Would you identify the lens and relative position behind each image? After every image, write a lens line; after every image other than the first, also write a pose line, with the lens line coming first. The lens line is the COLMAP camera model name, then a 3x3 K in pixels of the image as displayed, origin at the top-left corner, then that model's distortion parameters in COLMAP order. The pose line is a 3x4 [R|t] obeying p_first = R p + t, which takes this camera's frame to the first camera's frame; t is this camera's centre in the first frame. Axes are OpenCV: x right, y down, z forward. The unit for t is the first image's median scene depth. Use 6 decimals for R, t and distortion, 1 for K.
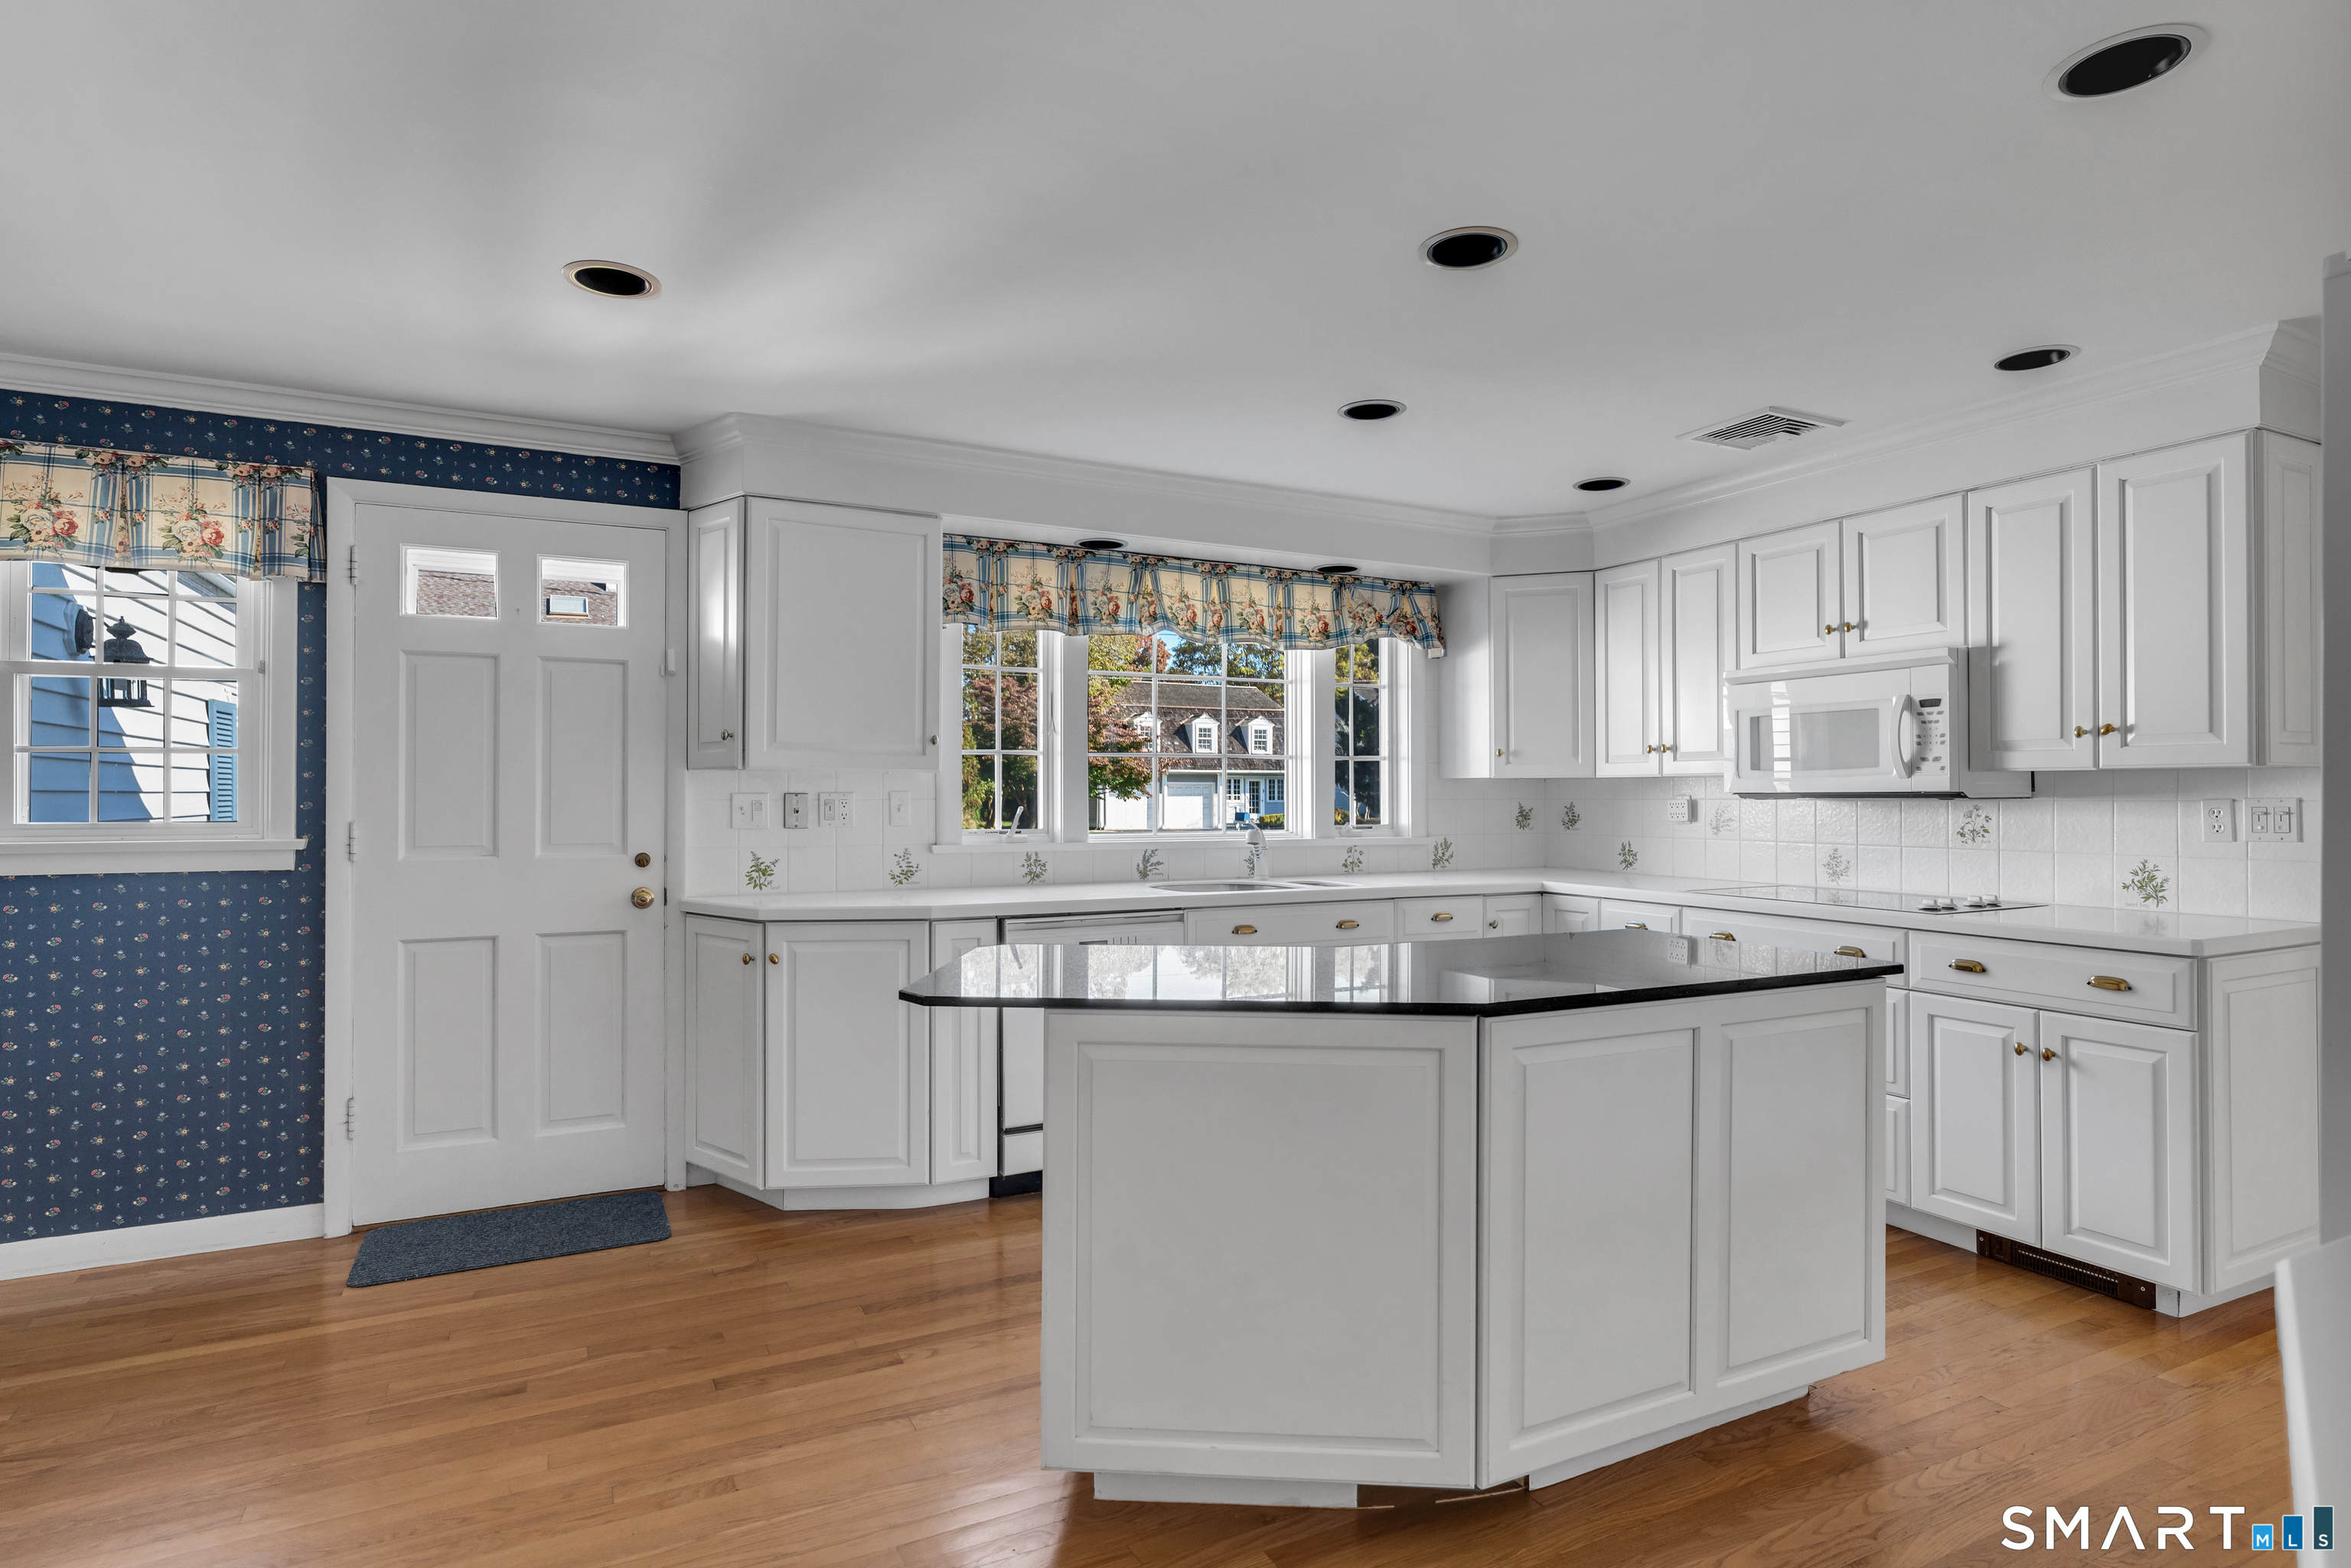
lens RADIAL K [[1212.6, 0, 1175.5], [0, 1212.6, 784.0], [0, 0, 1]] dist [-0.000506, -0.000425]
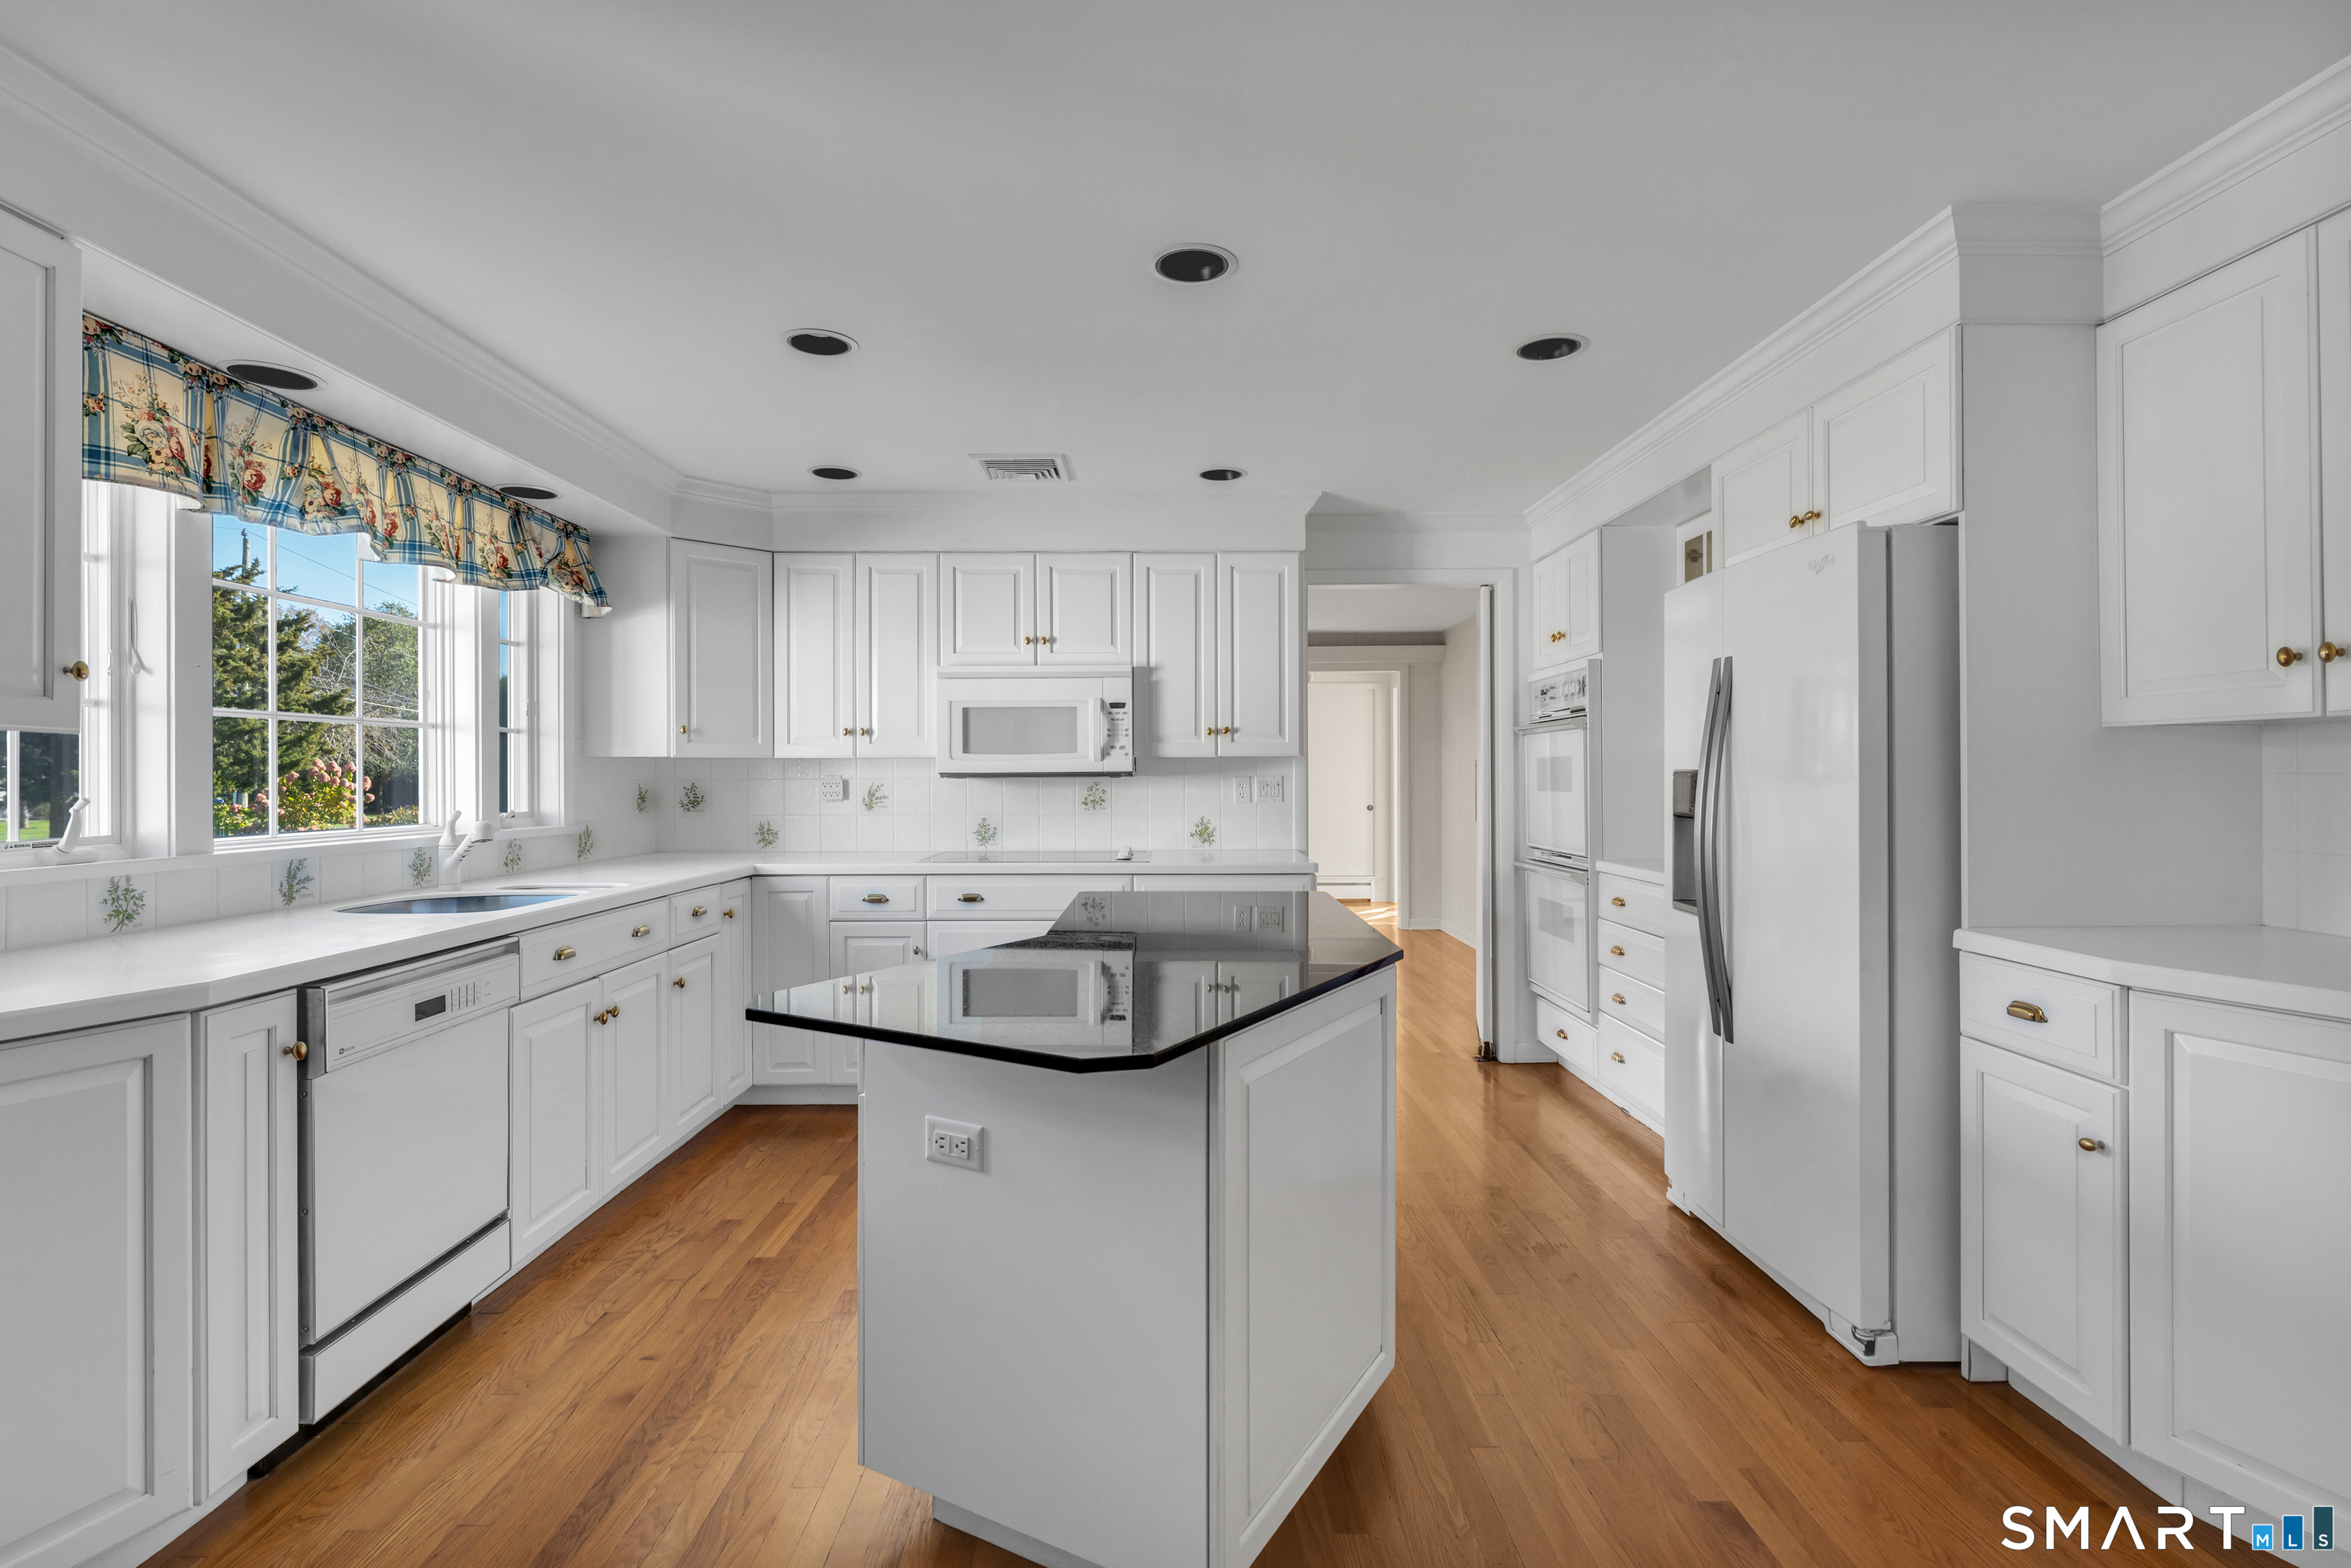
lens RADIAL K [[1114.1, 0, 1173.7], [0, 1114.1, 766.8], [0, 0, 1]] dist [-0.000438, 0.000118]
pose [[0.442364, 0.005033, 0.896822, -0.371894], [-0.004534, 0.999984, -0.003375, 0.004078], [-0.896824, -0.002573, 0.442380, 0.326735]]
